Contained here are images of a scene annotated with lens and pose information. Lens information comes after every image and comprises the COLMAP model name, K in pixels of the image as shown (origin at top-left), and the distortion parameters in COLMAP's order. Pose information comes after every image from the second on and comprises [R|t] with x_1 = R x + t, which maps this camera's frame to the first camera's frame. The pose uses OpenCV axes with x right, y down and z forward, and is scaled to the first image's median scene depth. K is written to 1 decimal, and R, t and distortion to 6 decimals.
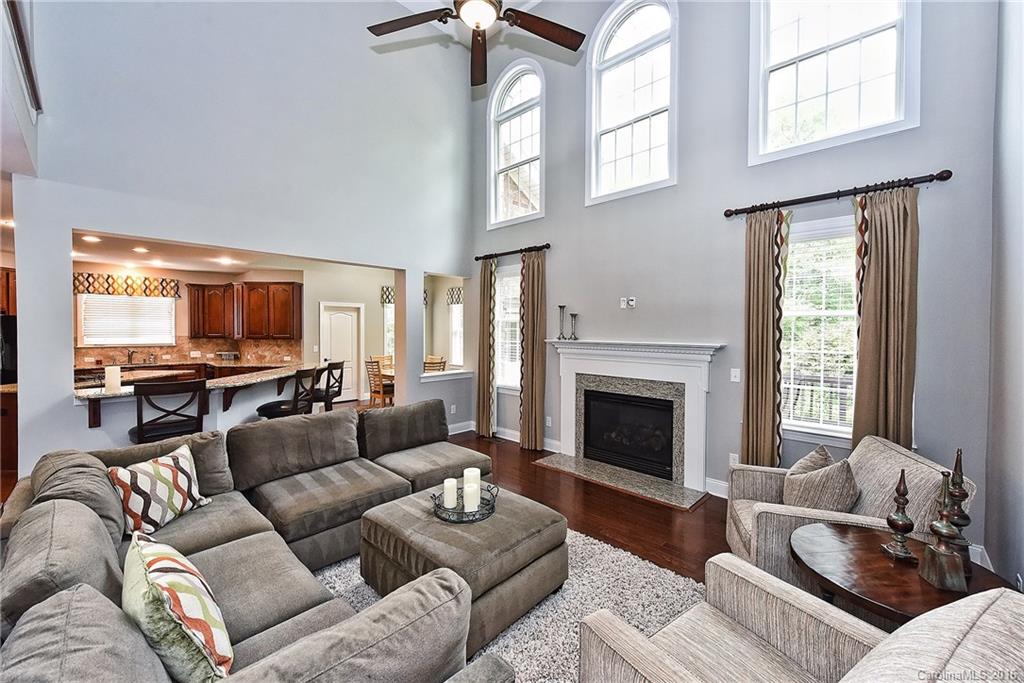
lens RADIAL K [[399.6, 0, 514.6], [0, 399.6, 337.4], [0, 0, 1]] dist [-0.000880, -0.000206]
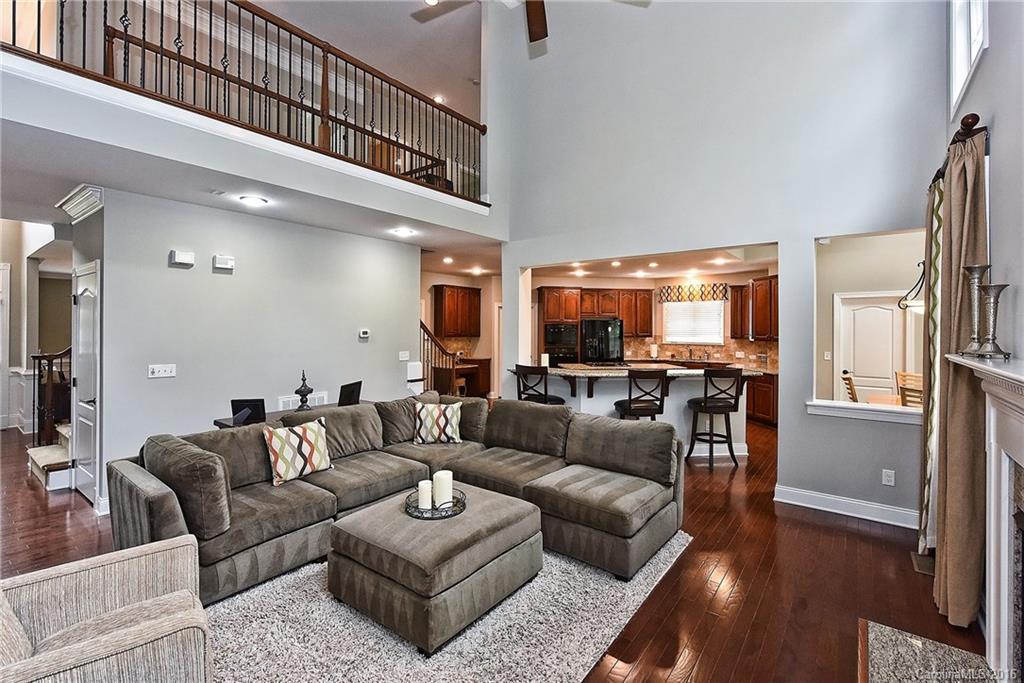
lens RADIAL K [[457.6, 0, 514.3], [0, 457.6, 327.1], [0, 0, 1]] dist [-0.000292, 0.000005]
pose [[0.100125, -0.005427, -0.994960, 0.357741], [-0.024753, 0.999662, -0.007944, -0.004938], [0.994667, 0.025424, 0.099957, 0.376297]]
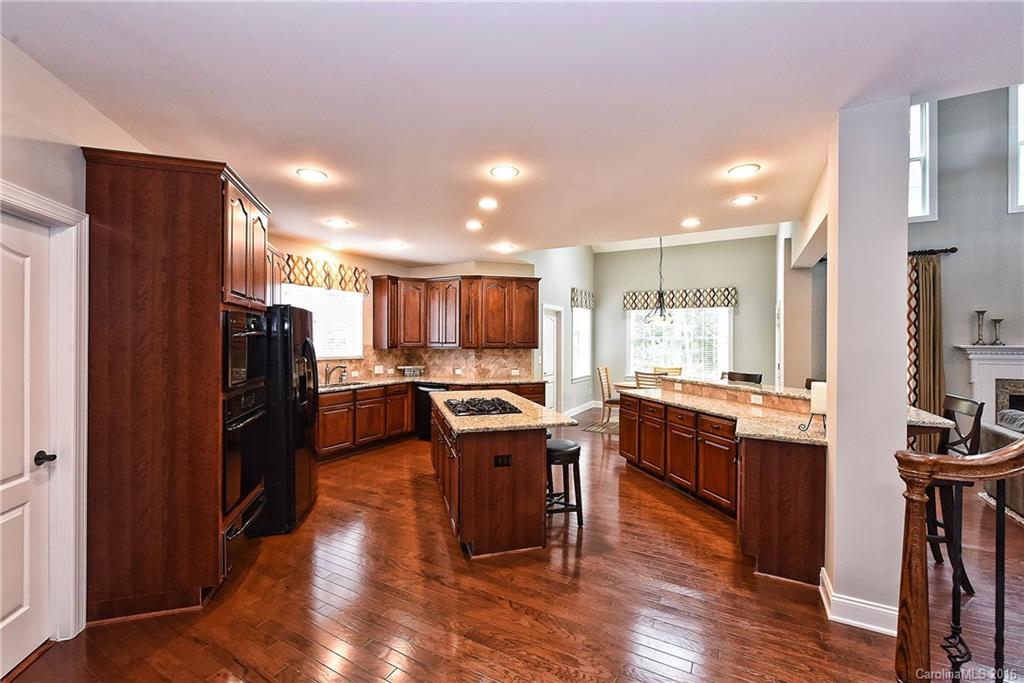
lens RADIAL K [[417.1, 0, 512.4], [0, 417.1, 342.7], [0, 0, 1]] dist [-0.001362, -0.000526]
pose [[0.967421, -0.002701, 0.253157, -0.906754], [0.005979, 0.999908, -0.012180, 0.003047], [-0.253101, 0.013297, 0.967348, 0.217103]]
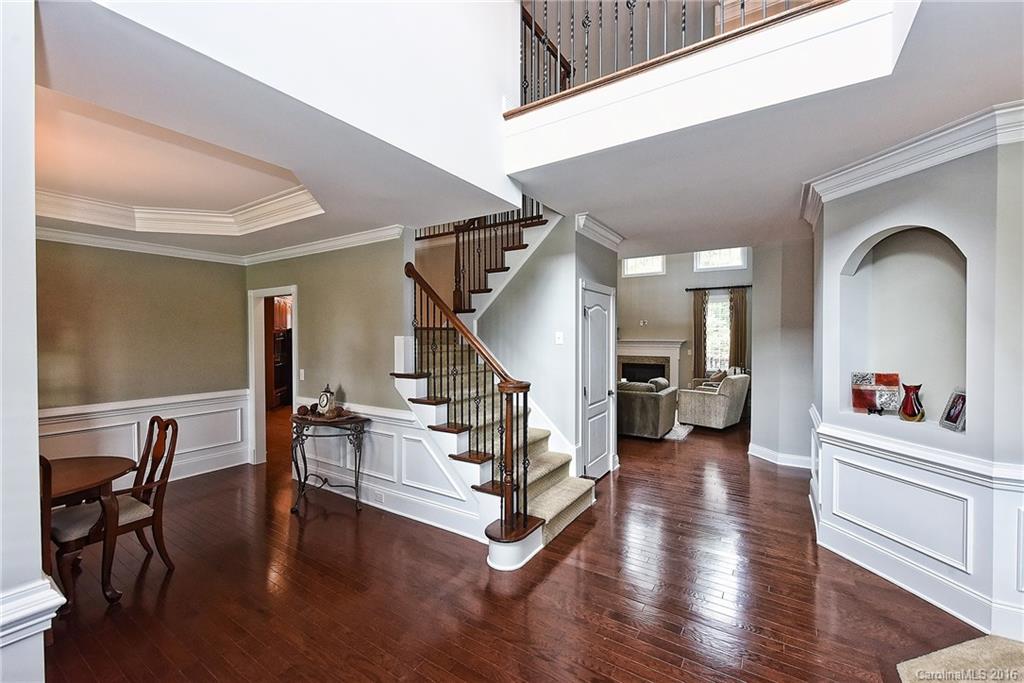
lens RADIAL K [[417.1, 0, 509.4], [0, 417.1, 340.0], [0, 0, 1]] dist [-0.001362, -0.000526]
pose [[0.984640, -0.006426, 0.174480, -0.575445], [0.008317, 0.999914, -0.010111, 0.017673], [-0.174400, 0.011407, 0.984609, -0.783432]]
